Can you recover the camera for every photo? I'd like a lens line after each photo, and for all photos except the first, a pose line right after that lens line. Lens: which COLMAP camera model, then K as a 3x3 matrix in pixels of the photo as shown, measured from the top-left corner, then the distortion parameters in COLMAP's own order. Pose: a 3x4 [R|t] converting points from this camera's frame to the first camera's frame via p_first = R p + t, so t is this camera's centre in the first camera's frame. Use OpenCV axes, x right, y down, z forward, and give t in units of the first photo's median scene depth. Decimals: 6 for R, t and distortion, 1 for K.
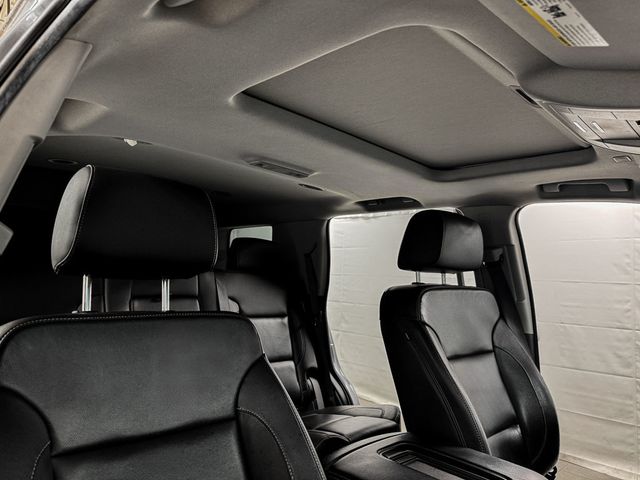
lens RADIAL K [[449.8, 0, 318.3], [0, 449.8, 235.8], [0, 0, 1]] dist [0.019539, -0.014869]
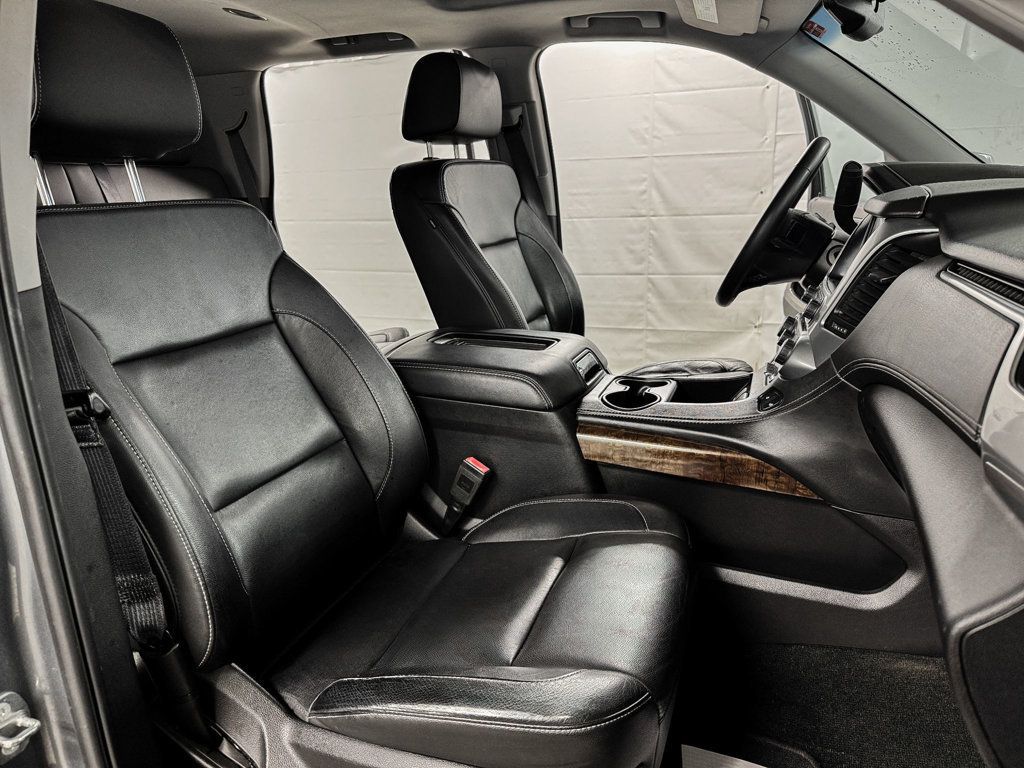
lens RADIAL K [[719.7, 0, 510.7], [0, 719.7, 388.5], [0, 0, 1]] dist [0.019539, -0.014869]
pose [[0.906268, -0.181304, 0.381847, -0.177132], [0.029109, 0.927969, 0.371520, 0.015209], [-0.421700, -0.325581, 0.846266, -0.211762]]
